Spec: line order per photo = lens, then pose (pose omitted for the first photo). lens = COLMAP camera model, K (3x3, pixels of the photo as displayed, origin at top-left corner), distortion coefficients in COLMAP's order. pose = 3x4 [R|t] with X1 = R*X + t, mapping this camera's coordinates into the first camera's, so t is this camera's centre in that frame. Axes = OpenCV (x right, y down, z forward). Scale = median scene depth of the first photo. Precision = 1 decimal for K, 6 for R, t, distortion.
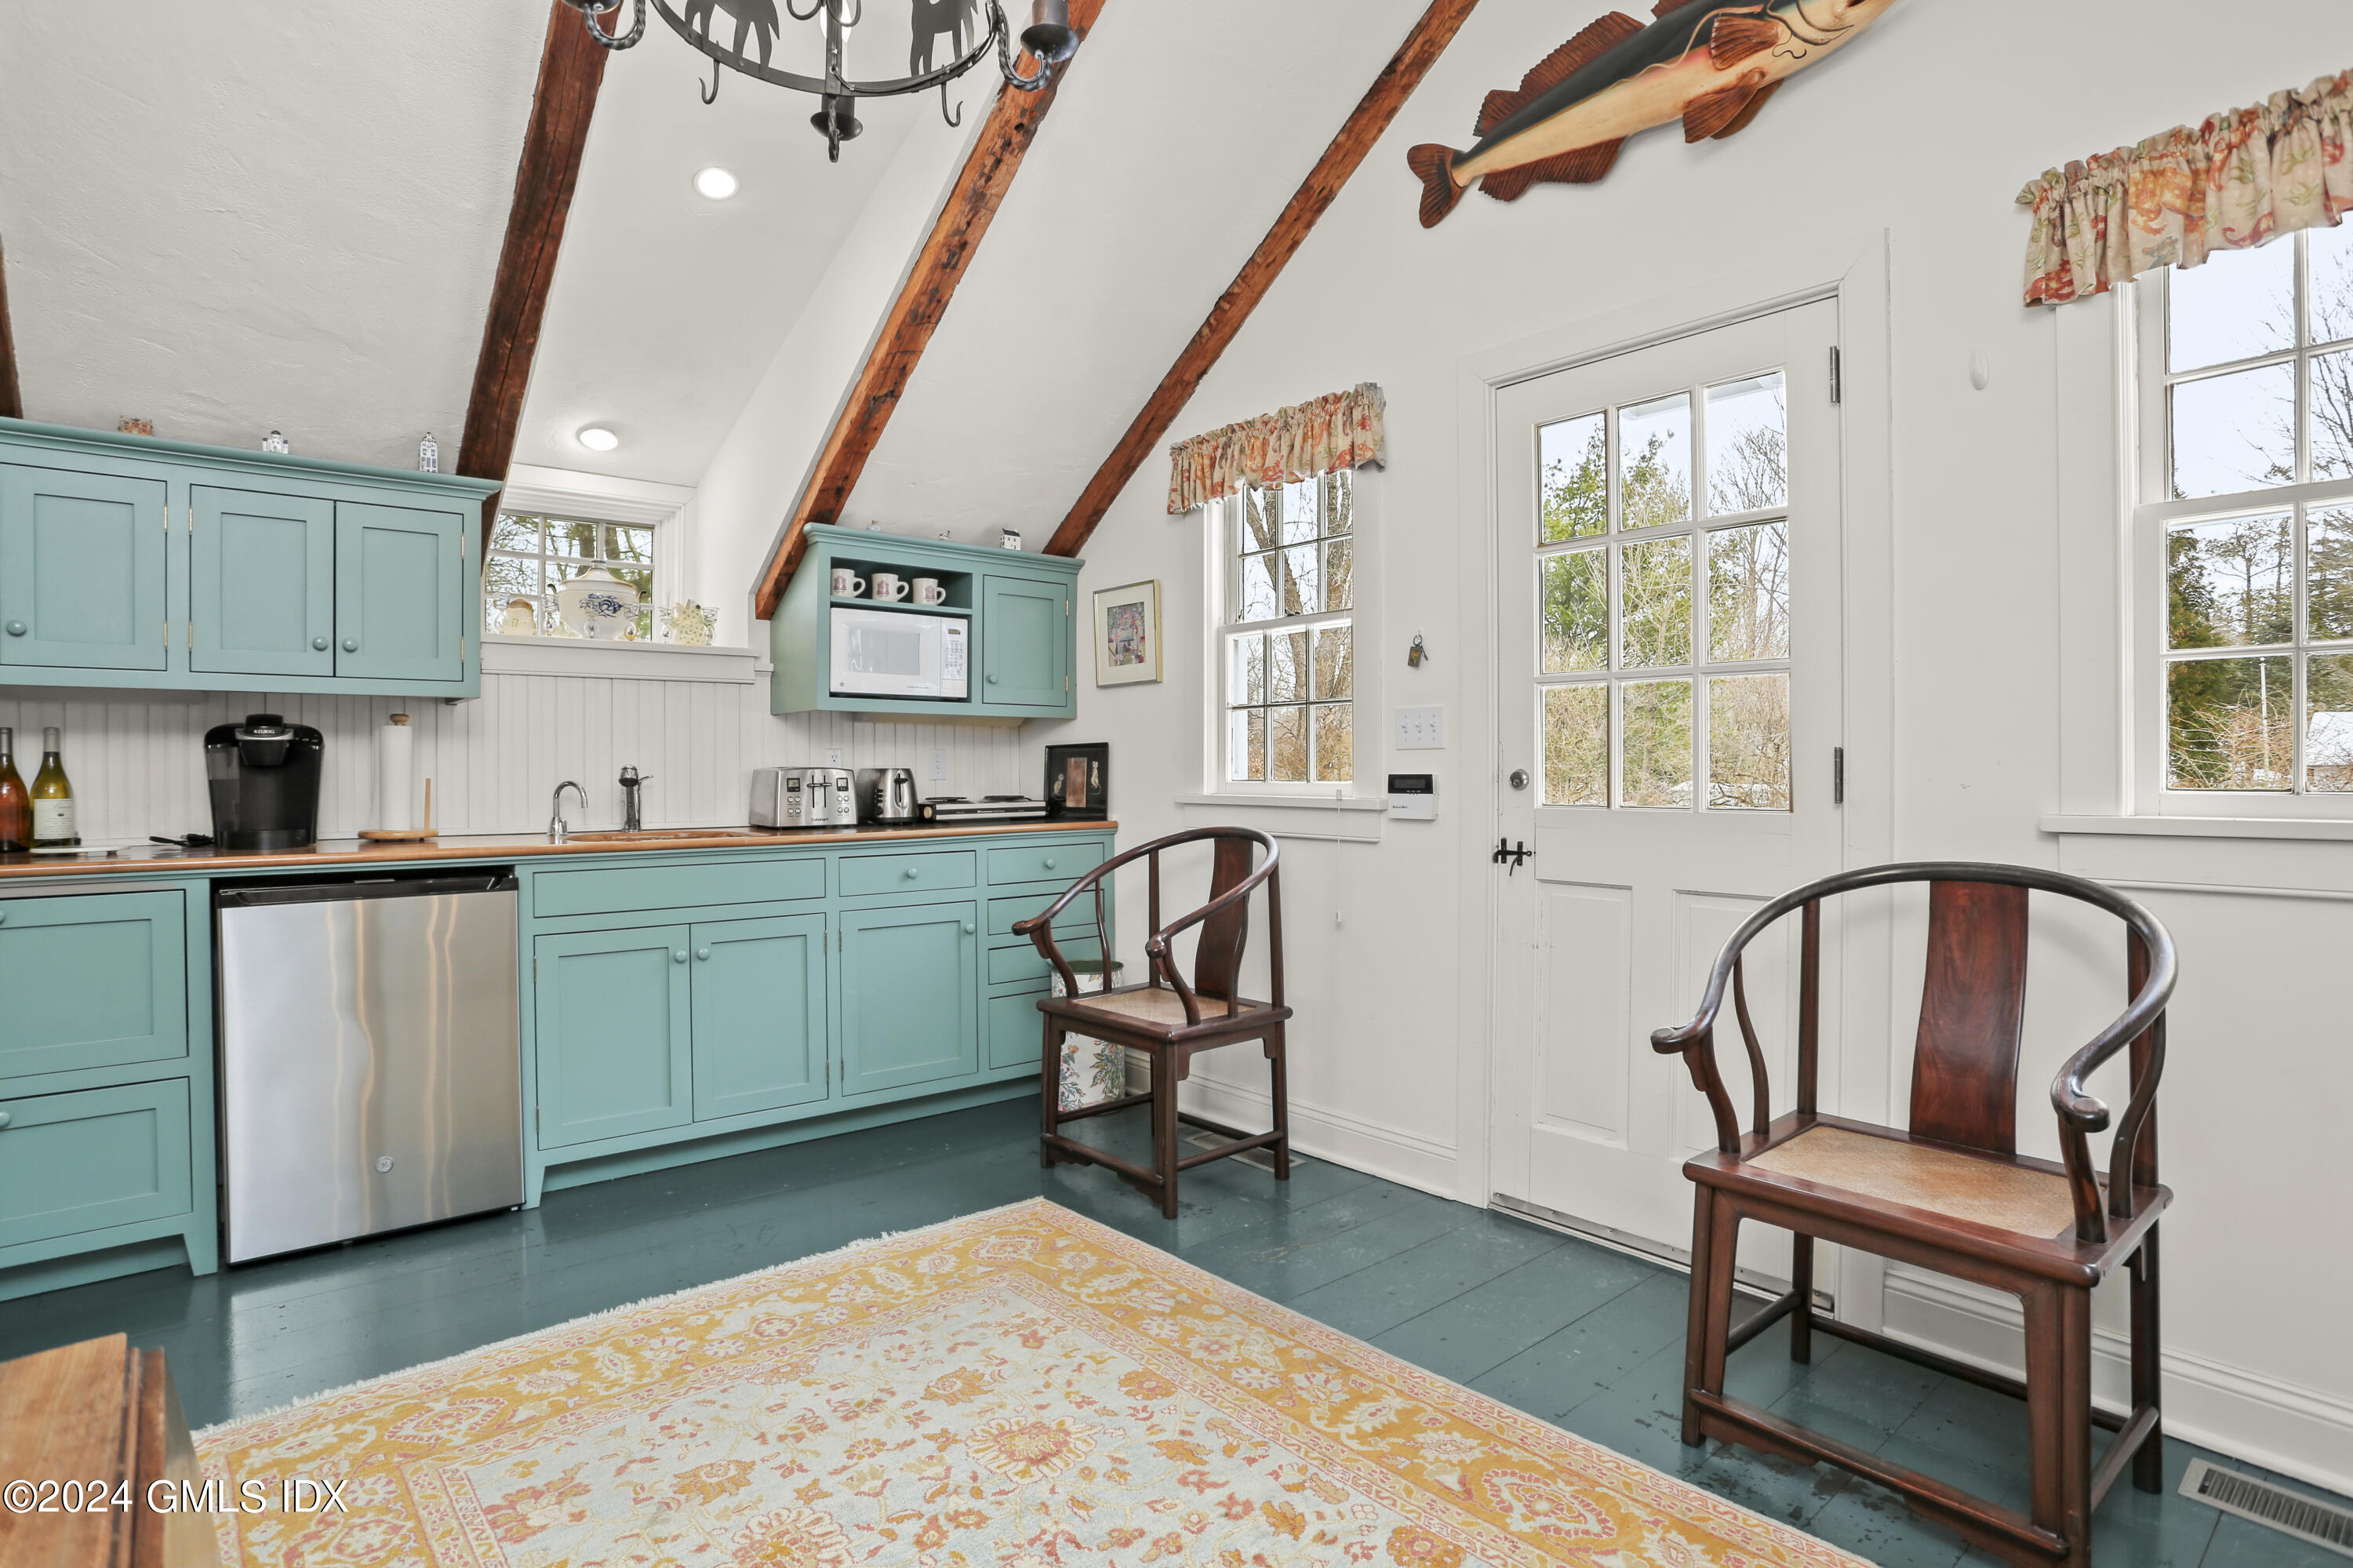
lens RADIAL K [[1180.7, 0, 1187.0], [0, 1180.7, 780.1], [0, 0, 1]] dist [-0.081017, 0.035376]
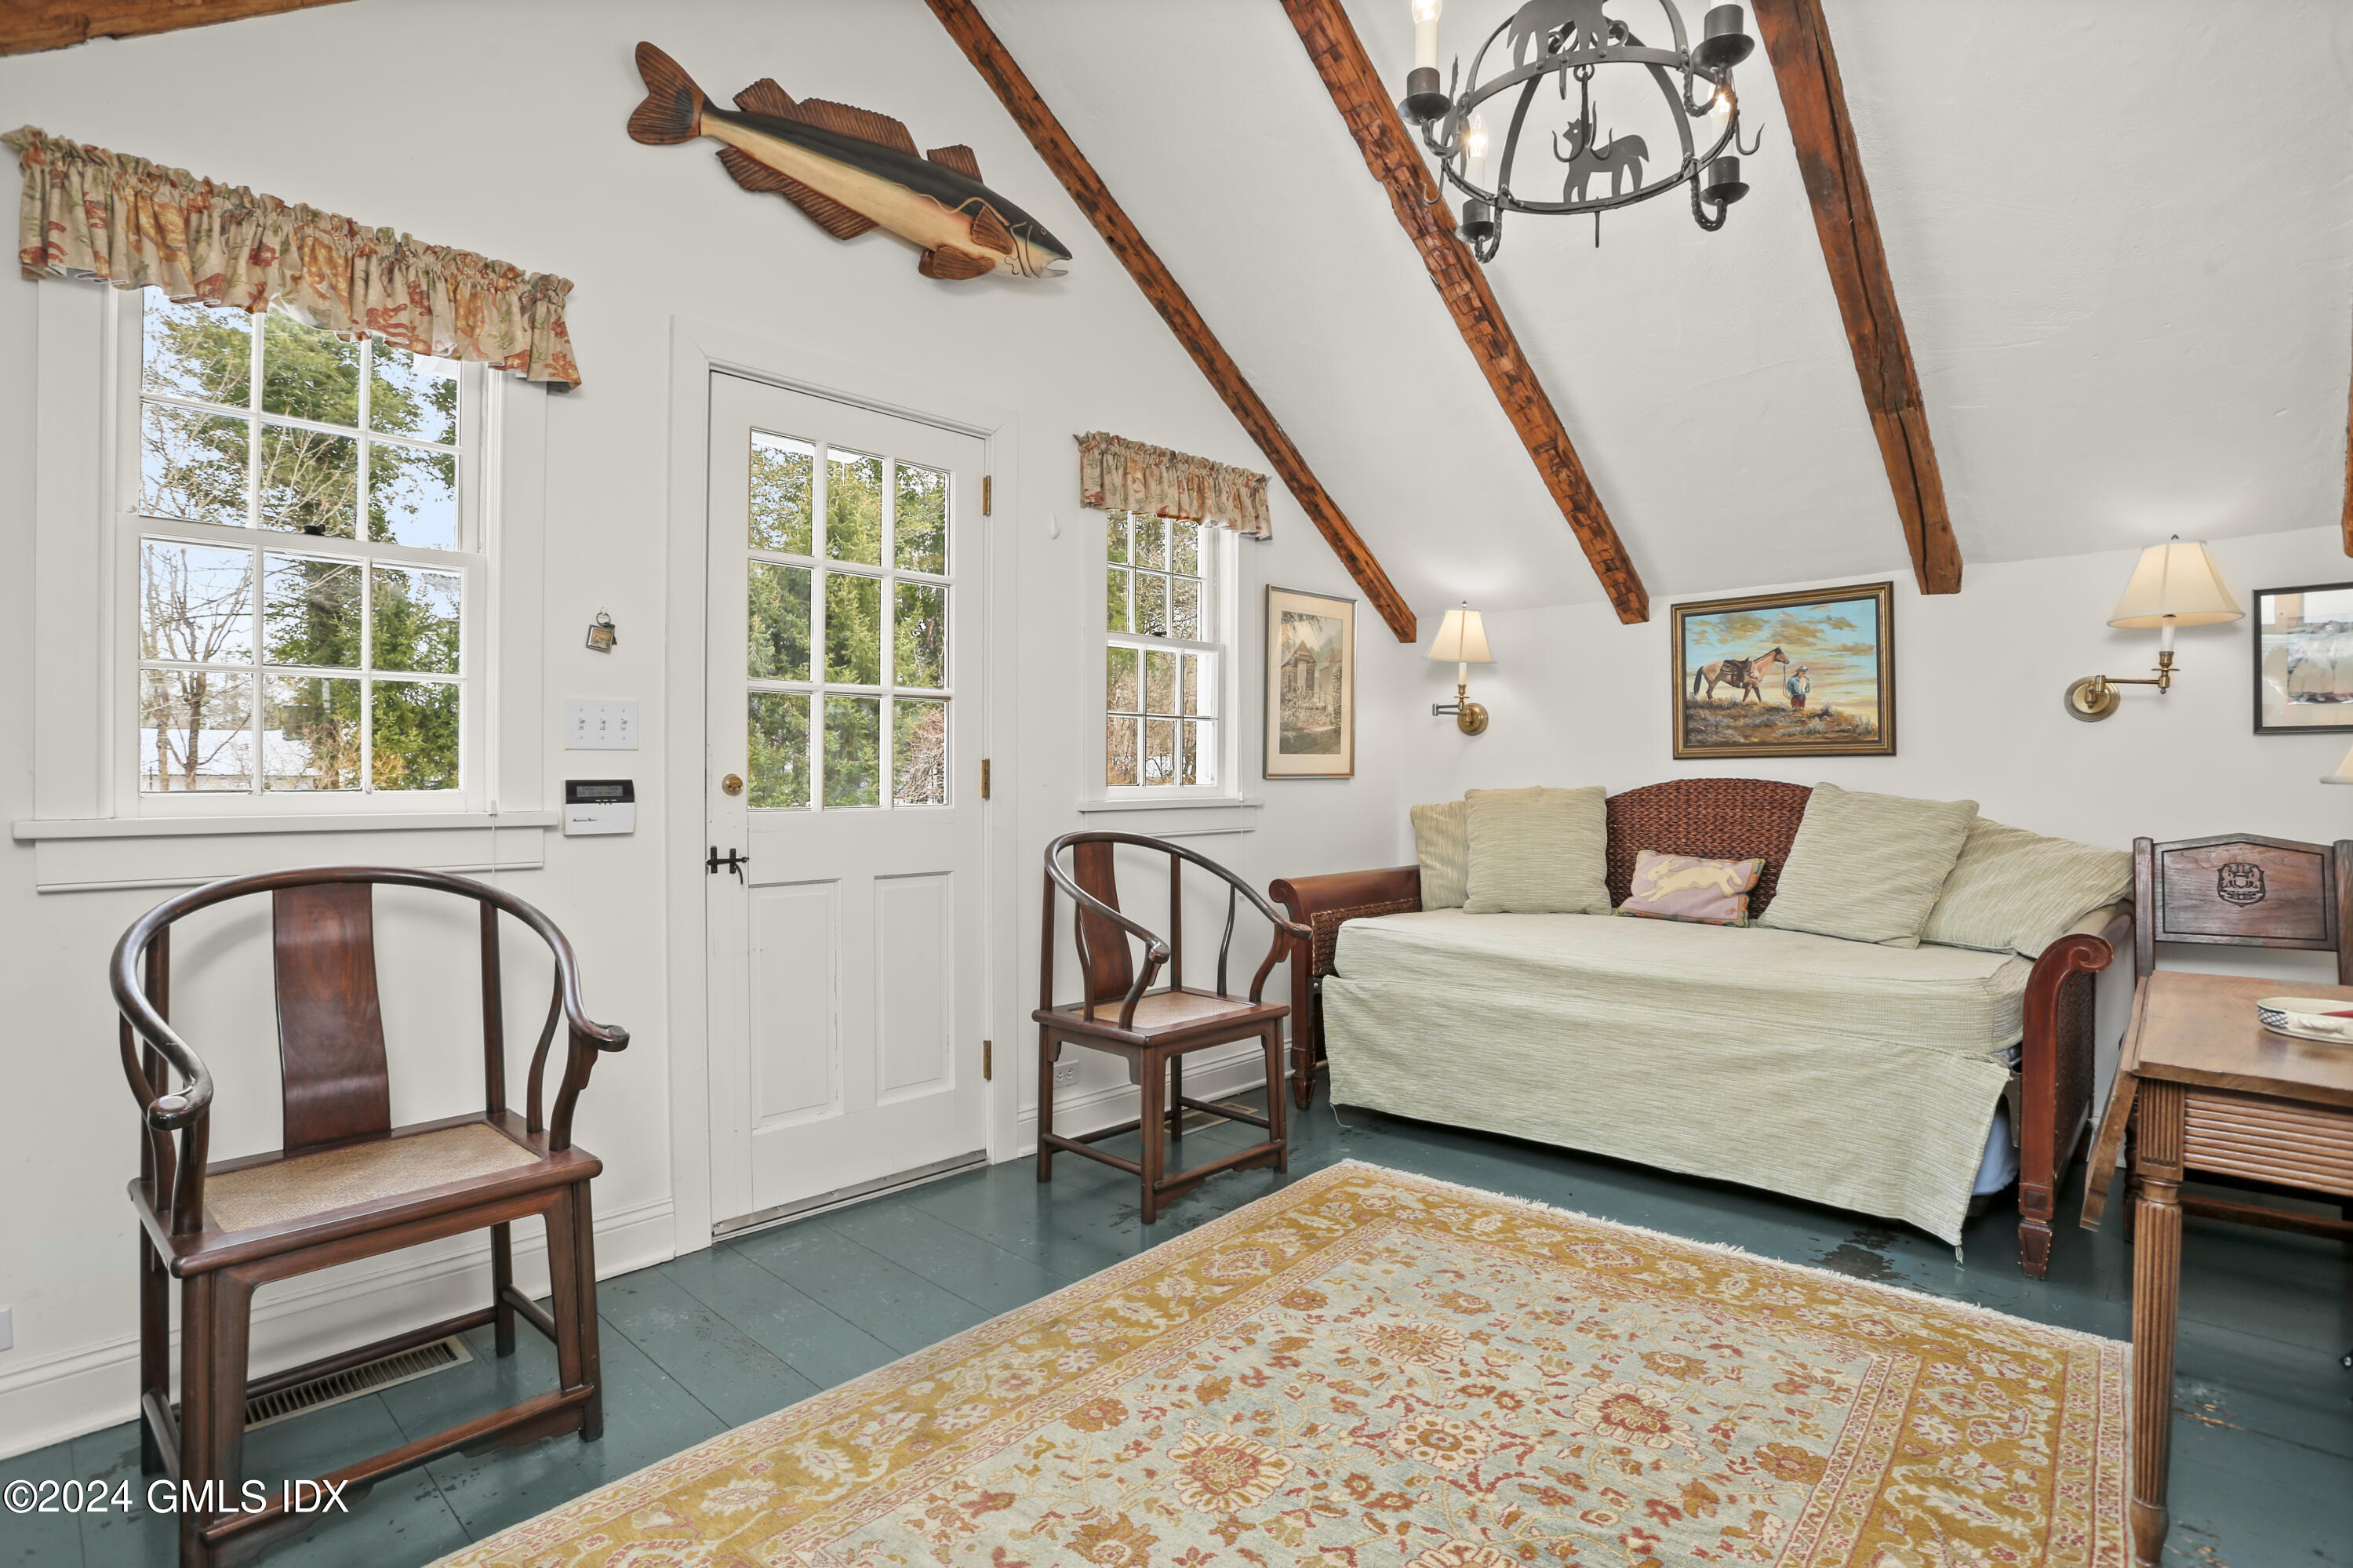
lens RADIAL K [[1162.4, 0, 1165.8], [0, 1162.4, 774.1], [0, 0, 1]] dist [-0.052674, 0.000569]
pose [[-0.101582, -0.002270, 0.994825, -0.710175], [0.005582, 0.999980, 0.002852, -0.009804], [-0.994811, 0.005843, -0.101567, 0.746630]]
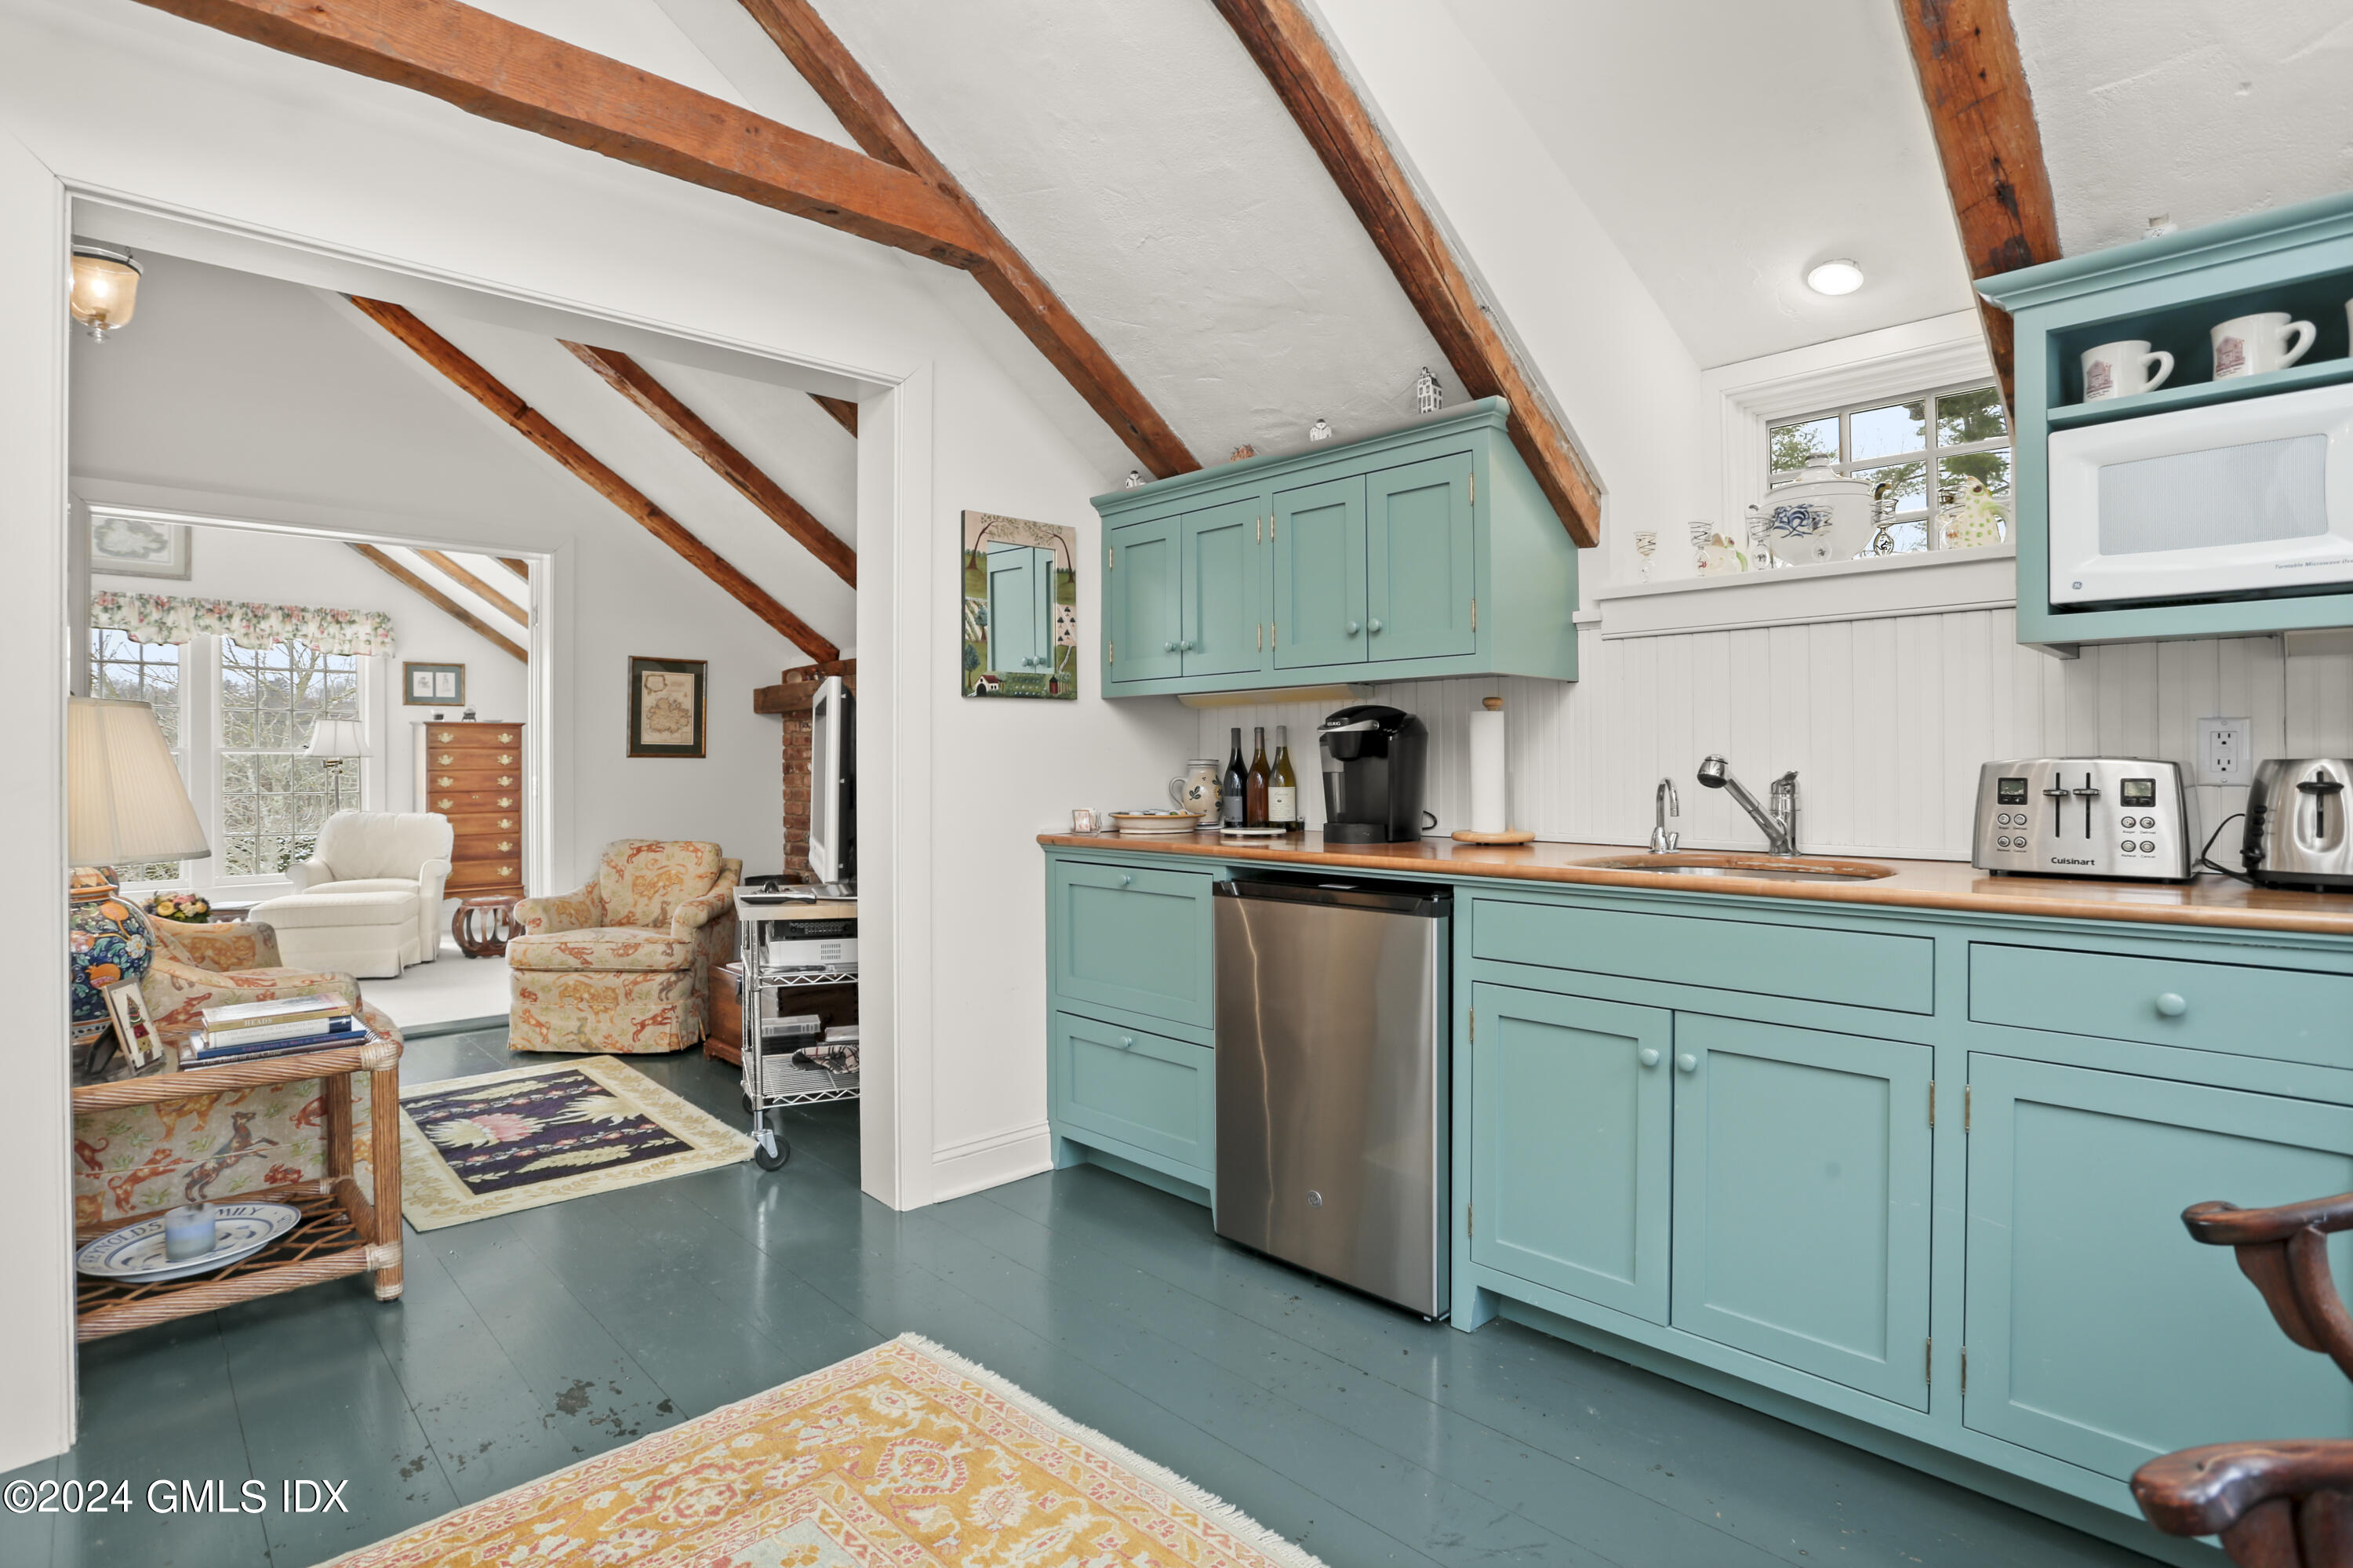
lens RADIAL K [[1180.7, 0, 1187.0], [0, 1180.7, 780.1], [0, 0, 1]] dist [-0.081017, 0.035376]
pose [[0.058685, 0.012499, -0.998198, 0.189136], [-0.010565, 0.999873, 0.011898, -0.004597], [0.998221, 0.009848, 0.058810, 0.767513]]
